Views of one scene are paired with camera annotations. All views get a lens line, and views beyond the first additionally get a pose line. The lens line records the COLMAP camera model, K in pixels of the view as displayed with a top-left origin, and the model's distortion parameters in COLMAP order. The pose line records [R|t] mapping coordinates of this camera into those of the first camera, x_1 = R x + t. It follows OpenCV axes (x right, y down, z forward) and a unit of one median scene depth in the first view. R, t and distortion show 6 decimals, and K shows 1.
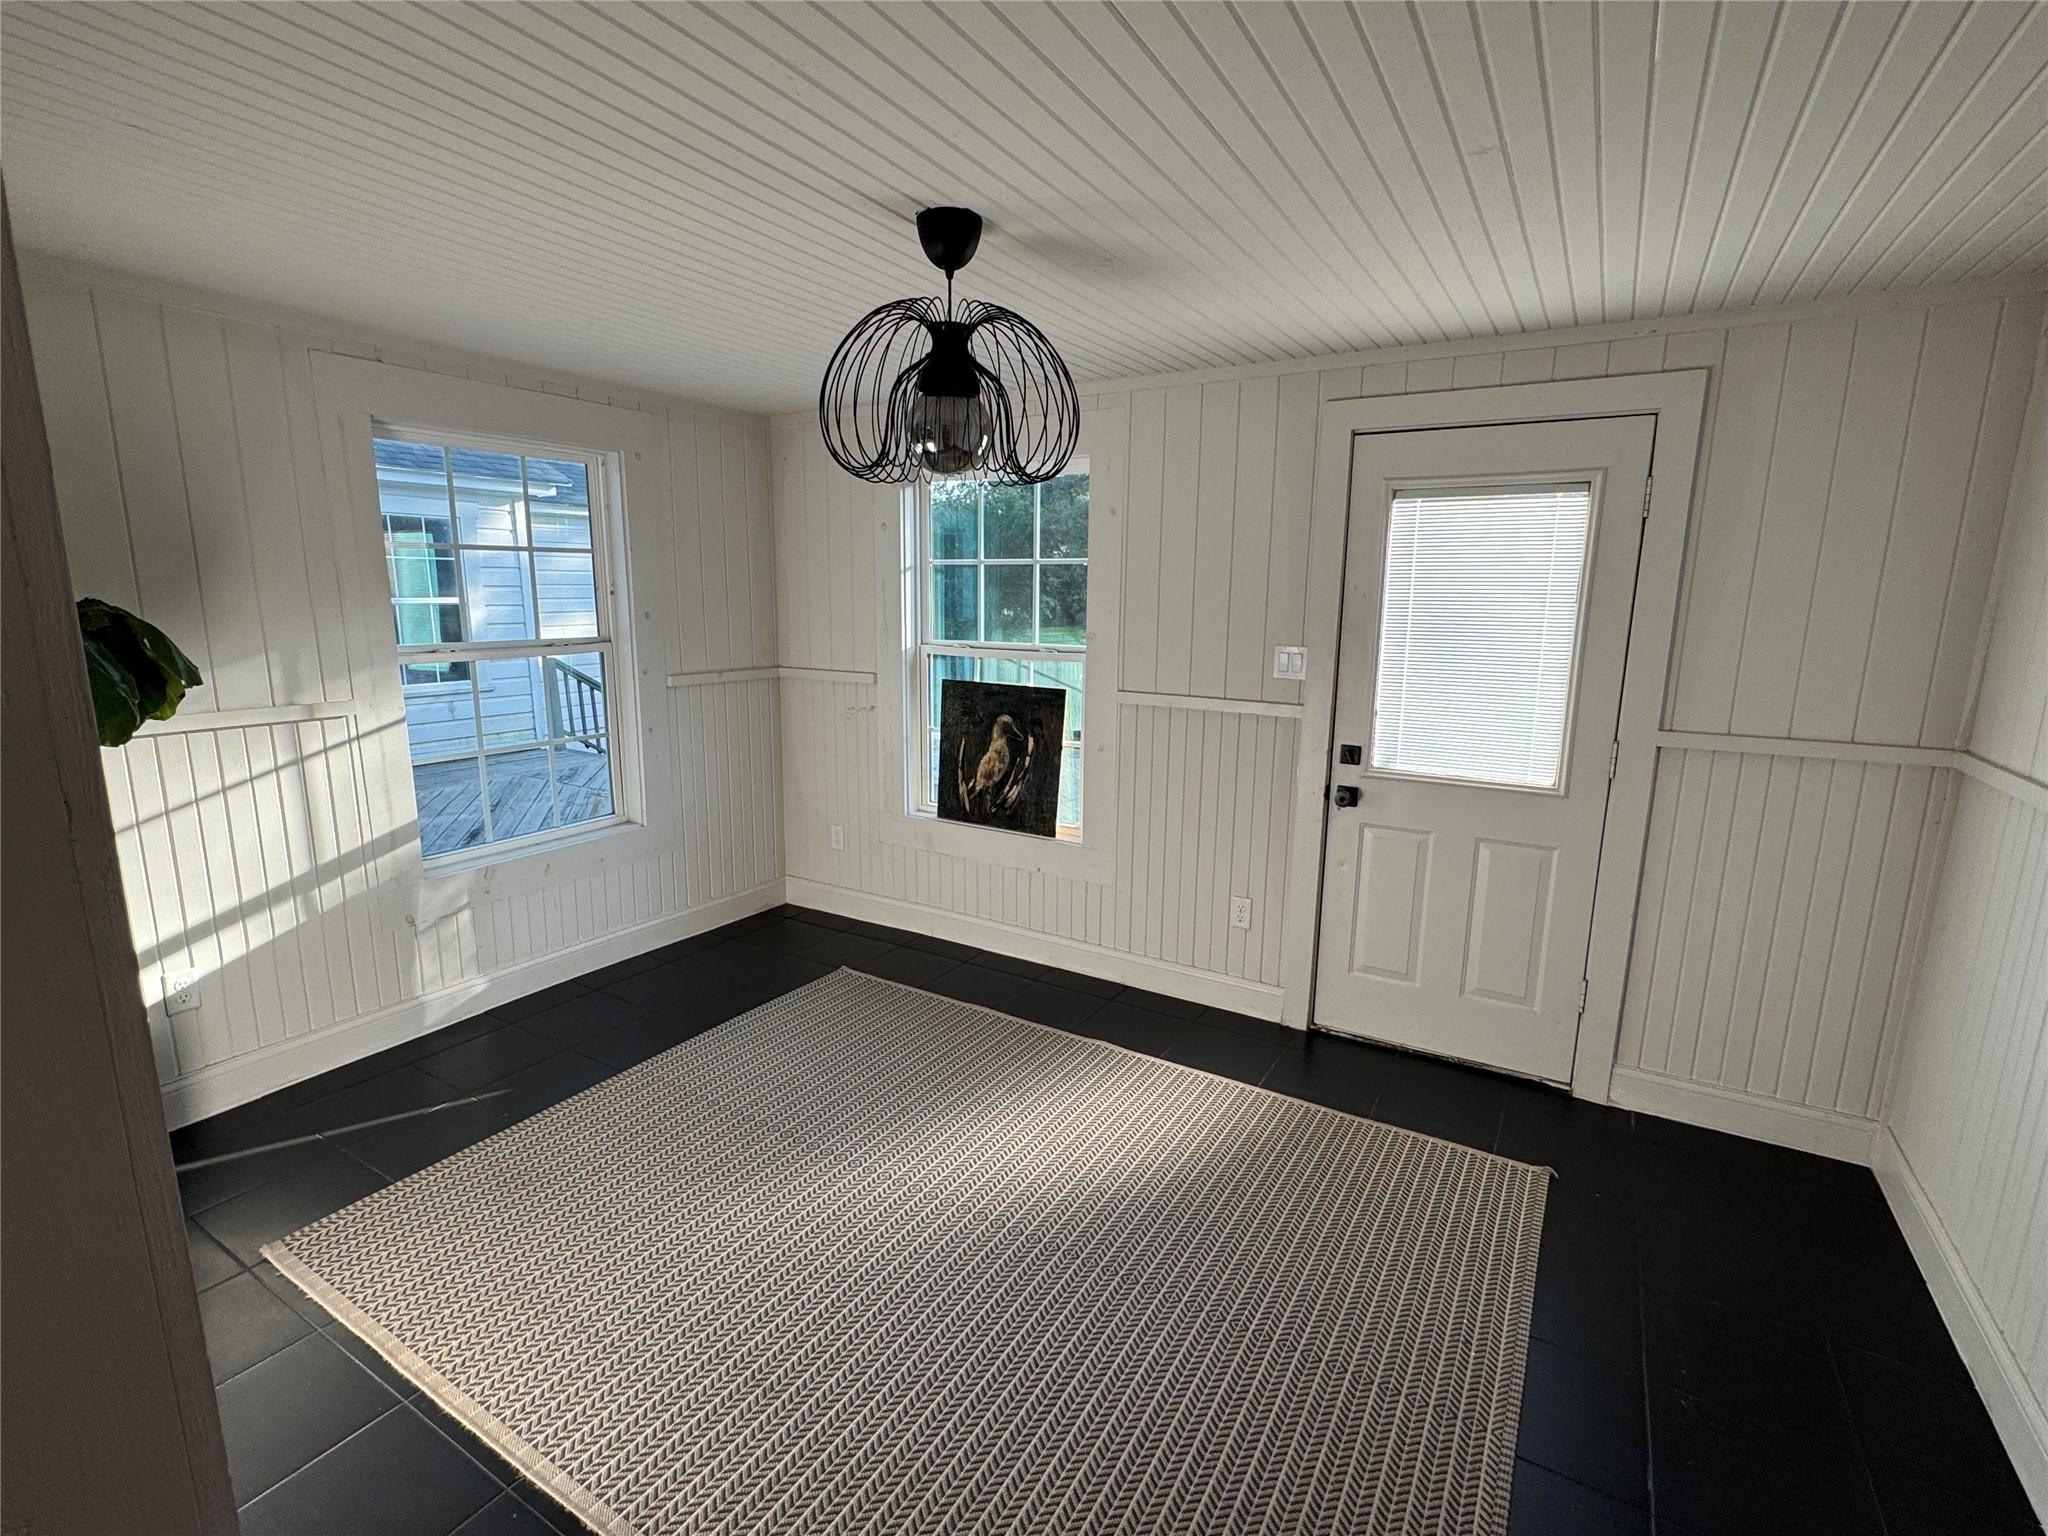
lens RADIAL K [[945.0, 0, 1028.6], [0, 945.0, 769.8], [0, 0, 1]] dist [-0.006097, -0.000187]
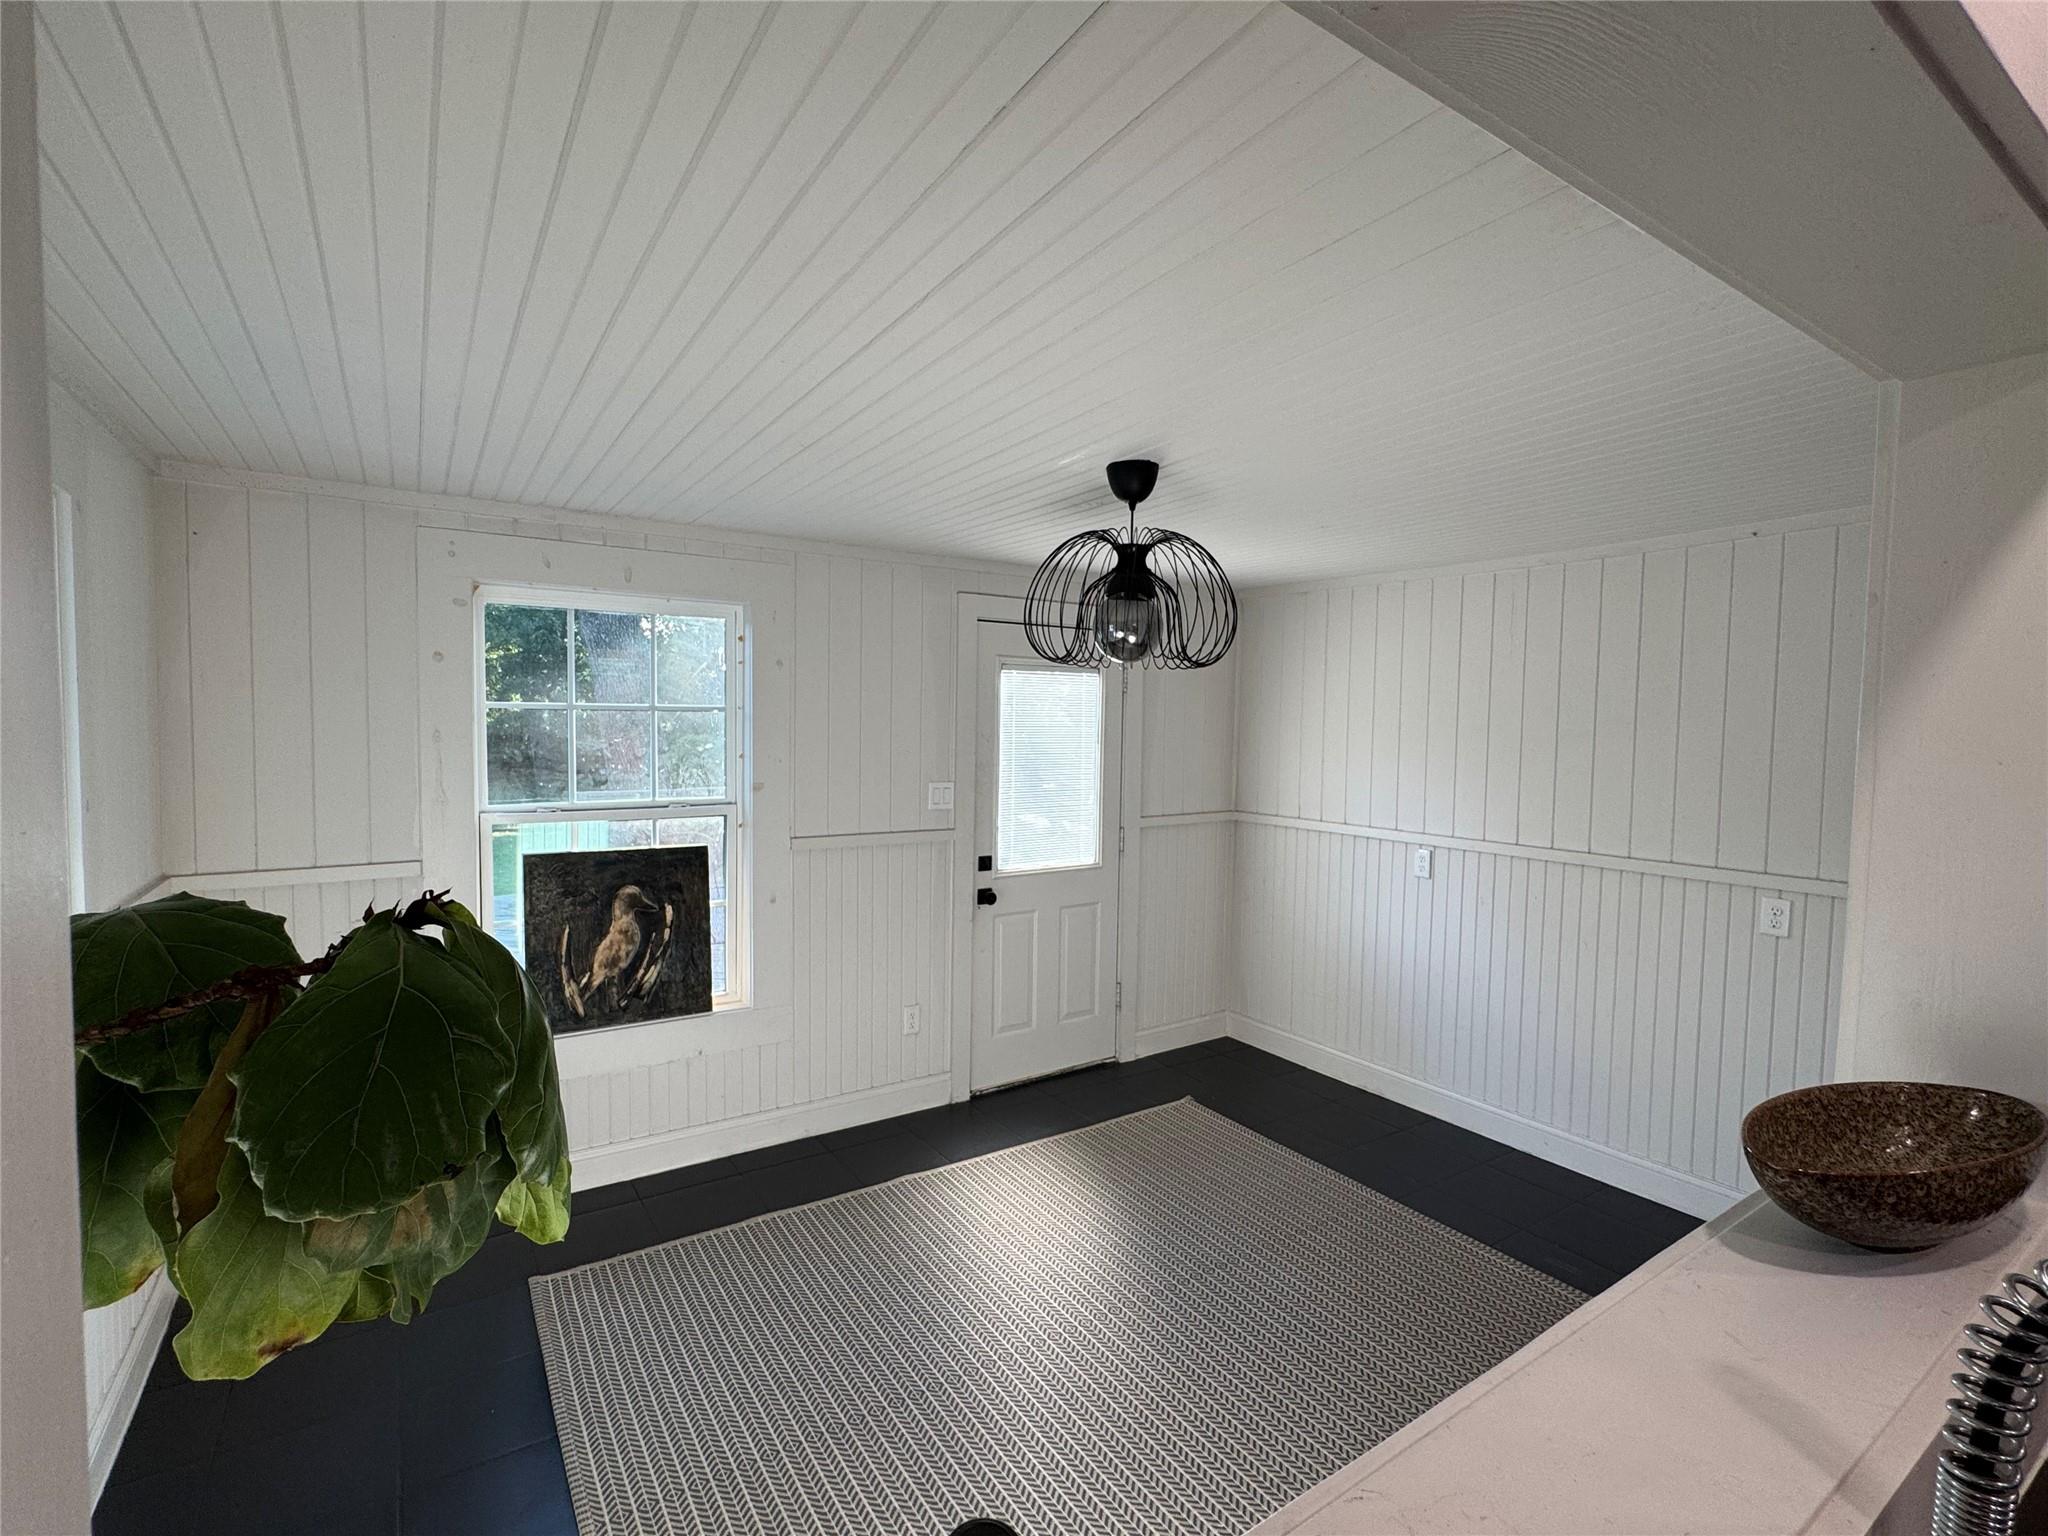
lens RADIAL K [[945.0, 0, 1030.9], [0, 945.0, 769.7], [0, 0, 1]] dist [-0.006097, -0.000187]
pose [[0.426965, -0.057917, 0.902412, -0.716266], [0.159143, 0.987183, -0.011939, -0.107013], [-0.890154, 0.148711, 0.430709, 0.348802]]
